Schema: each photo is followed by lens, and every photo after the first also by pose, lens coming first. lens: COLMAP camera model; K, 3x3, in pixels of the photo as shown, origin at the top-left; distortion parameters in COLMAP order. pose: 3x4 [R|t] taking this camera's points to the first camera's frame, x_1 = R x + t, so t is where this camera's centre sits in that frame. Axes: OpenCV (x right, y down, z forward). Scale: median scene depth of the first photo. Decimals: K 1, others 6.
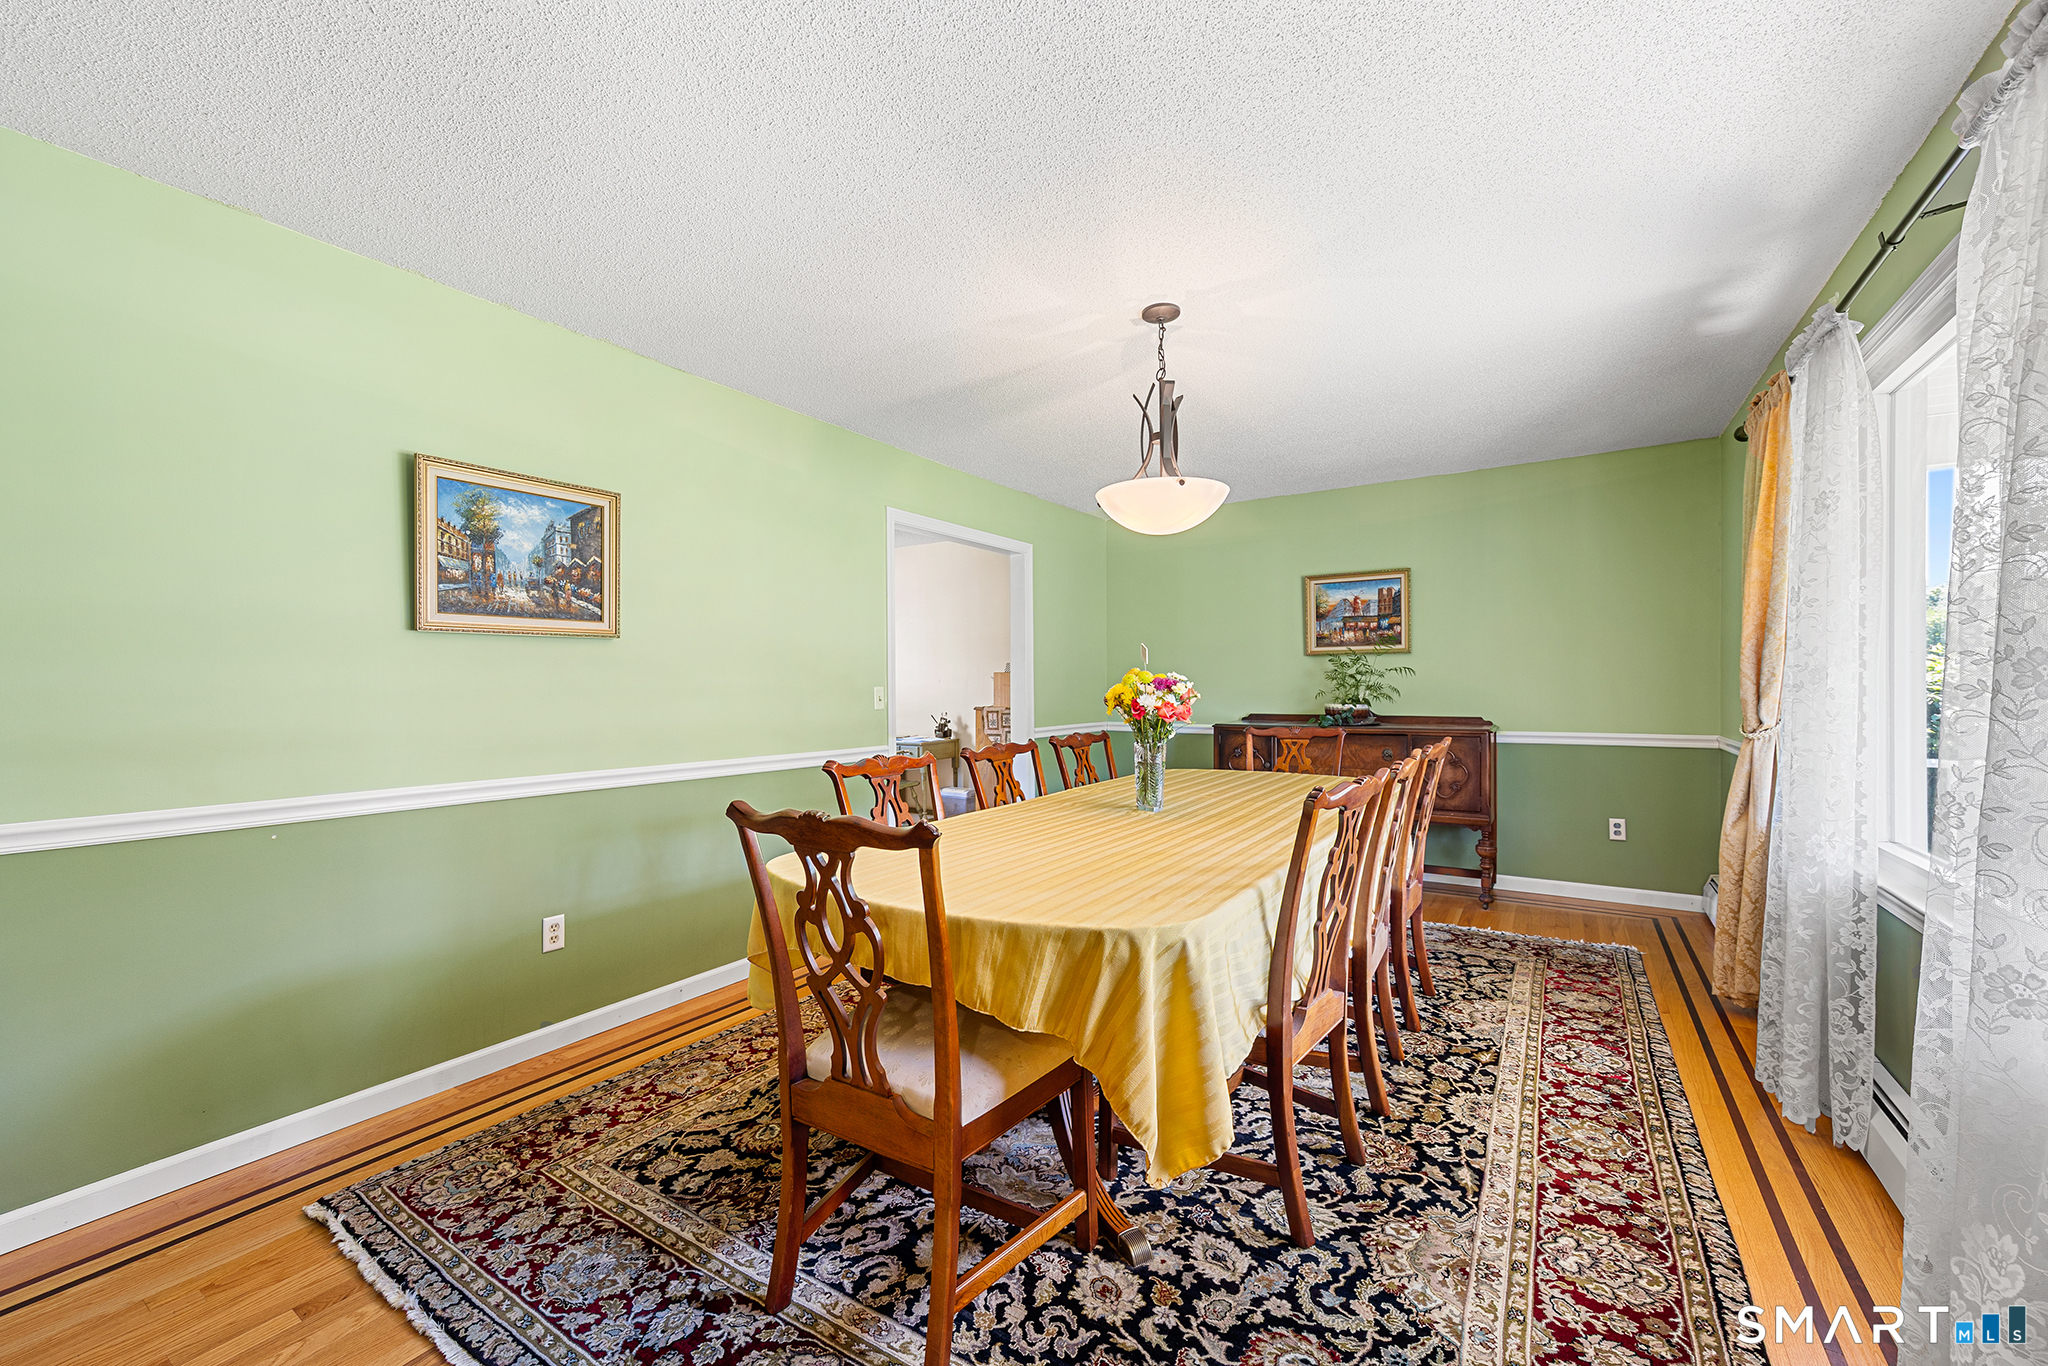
lens RADIAL K [[807.1, 0, 1025.3], [0, 807.1, 694.9], [0, 0, 1]] dist [-0.054047, 0.017270]
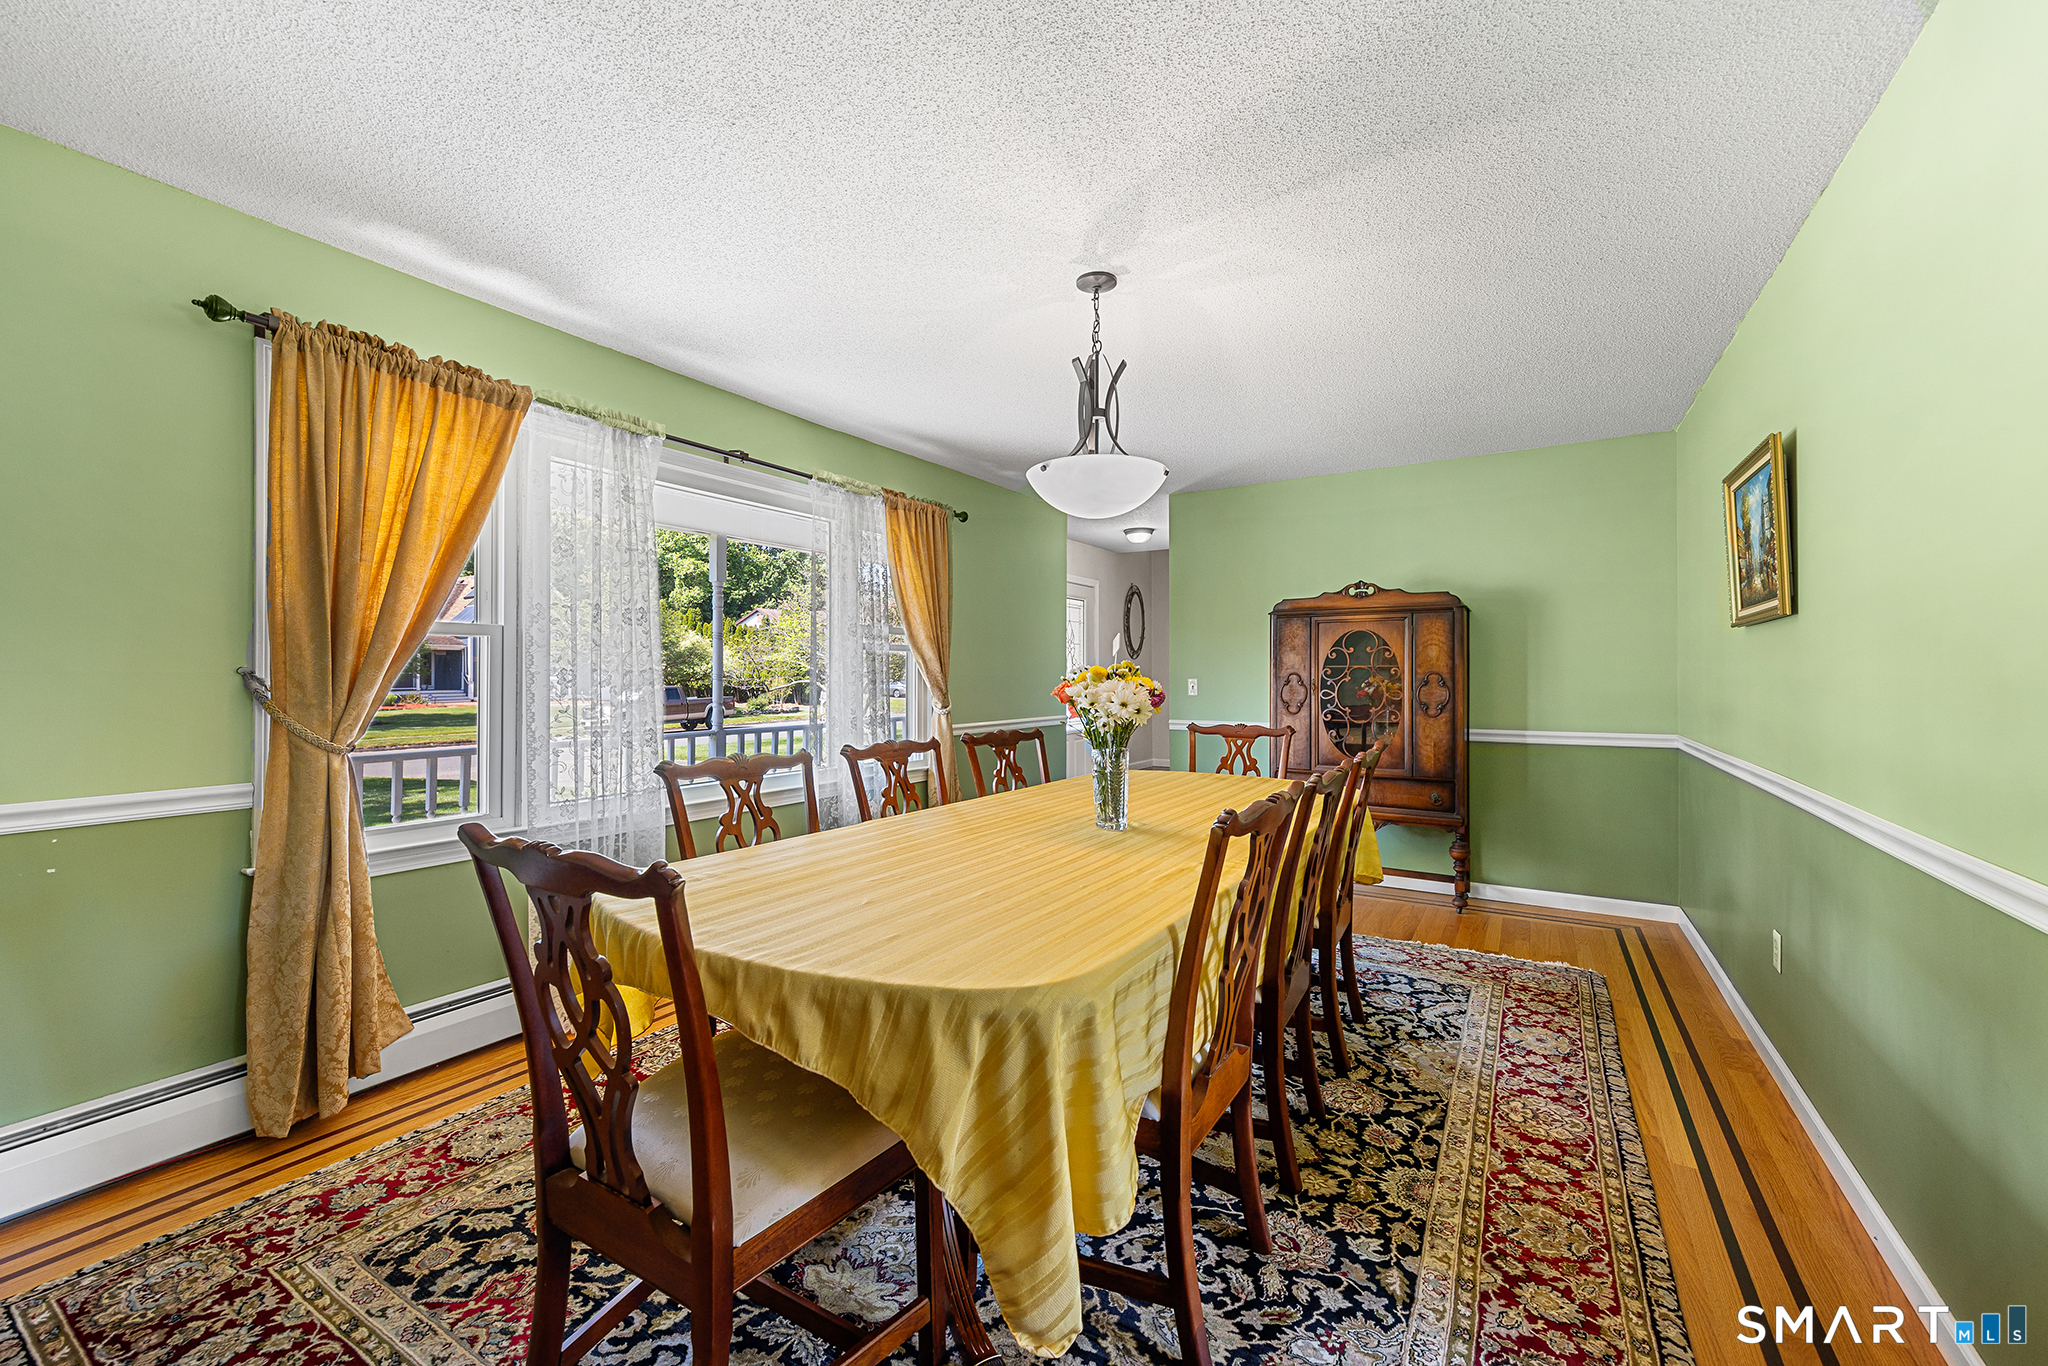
lens RADIAL K [[807.1, 0, 1025.3], [0, 807.1, 694.9], [0, 0, 1]] dist [-0.054047, 0.017270]
pose [[0.999606, 0.012422, 0.025180, 0.135034], [-0.012739, 0.999842, 0.012434, -0.008437], [-0.025022, -0.012750, 0.999606, 0.180360]]
